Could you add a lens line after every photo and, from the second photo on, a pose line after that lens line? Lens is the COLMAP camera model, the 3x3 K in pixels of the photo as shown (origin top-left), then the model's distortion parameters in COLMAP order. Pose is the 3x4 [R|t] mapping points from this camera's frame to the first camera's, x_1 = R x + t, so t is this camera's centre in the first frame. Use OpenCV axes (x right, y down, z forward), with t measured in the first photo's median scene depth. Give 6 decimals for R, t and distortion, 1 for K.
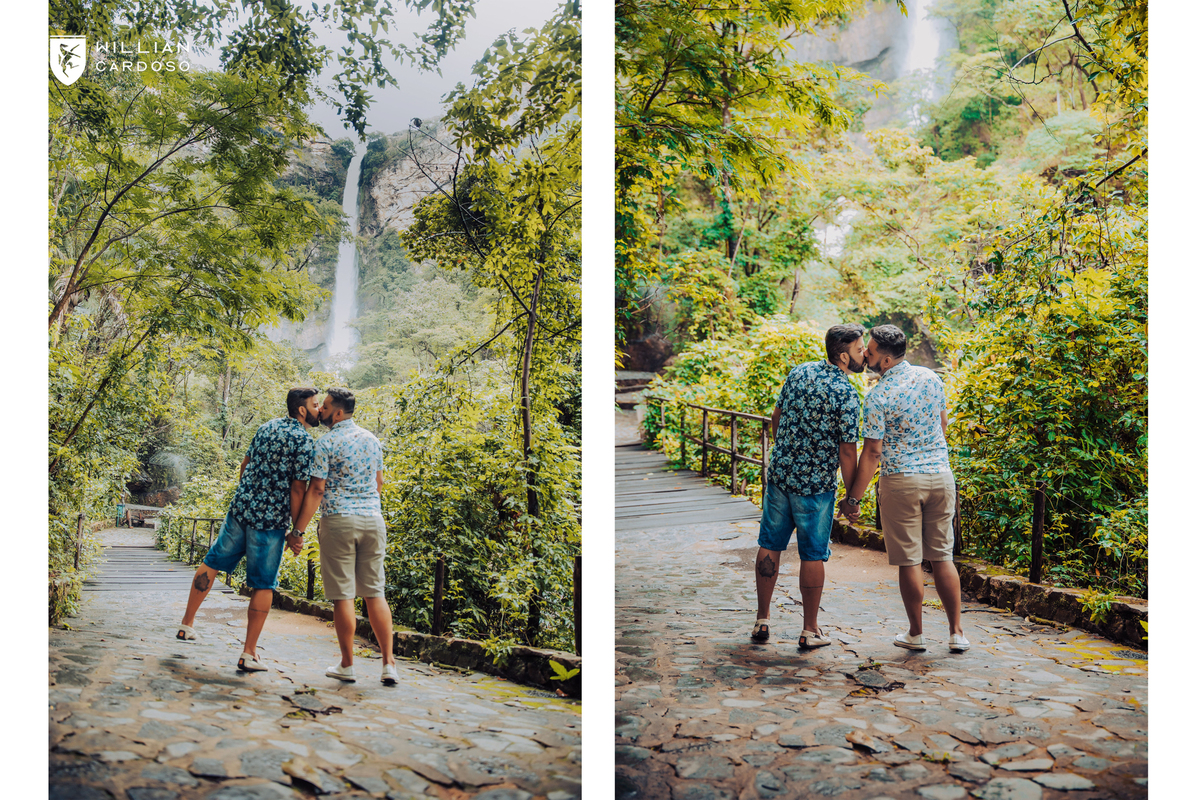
lens RADIAL K [[2939.8, 0, 600.0], [0, 2939.8, 400.0], [0, 0, 1]] dist [-0.065496, -0.367769]
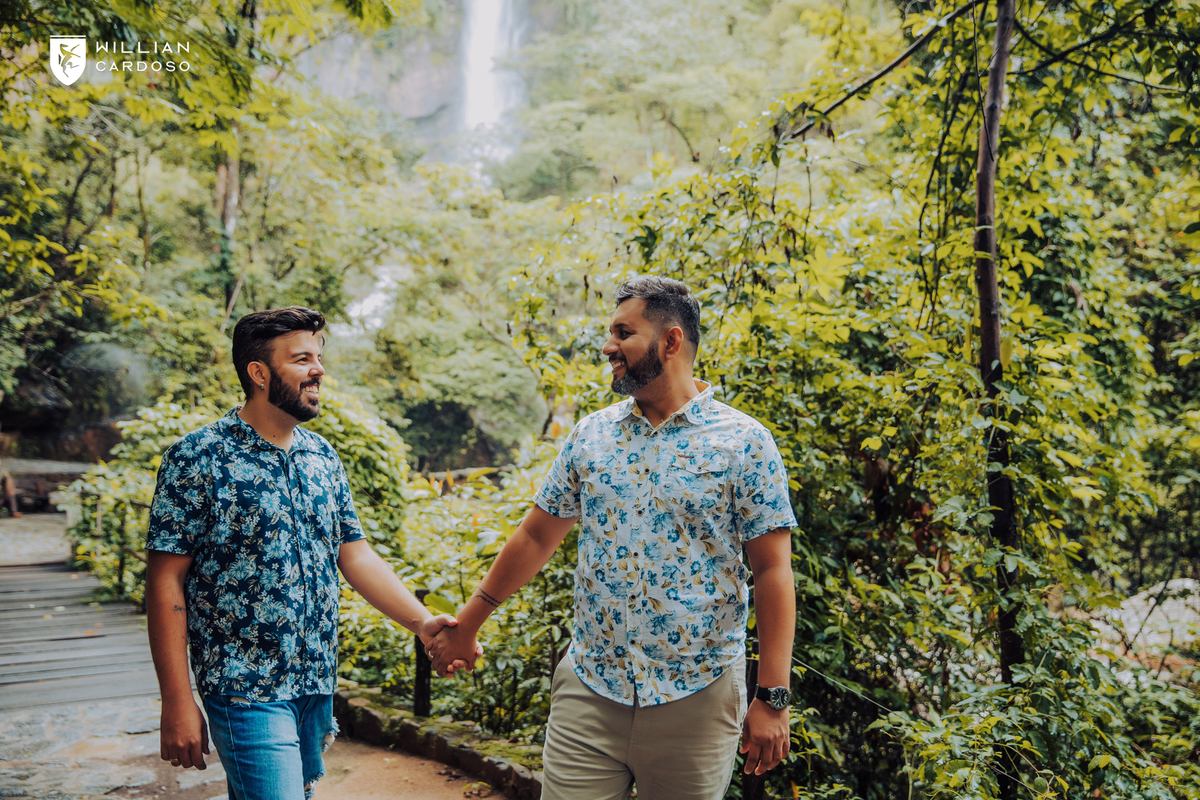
lens RADIAL K [[1358.1, 0, 601.8], [0, 1358.1, 383.0], [0, 0, 1]] dist [-0.015645, 0.180472]
pose [[0.972612, 0.048341, 0.227351, 0.059707], [-0.018780, 0.991279, -0.130432, 0.012499], [-0.231673, 0.122590, 0.965038, 0.654968]]
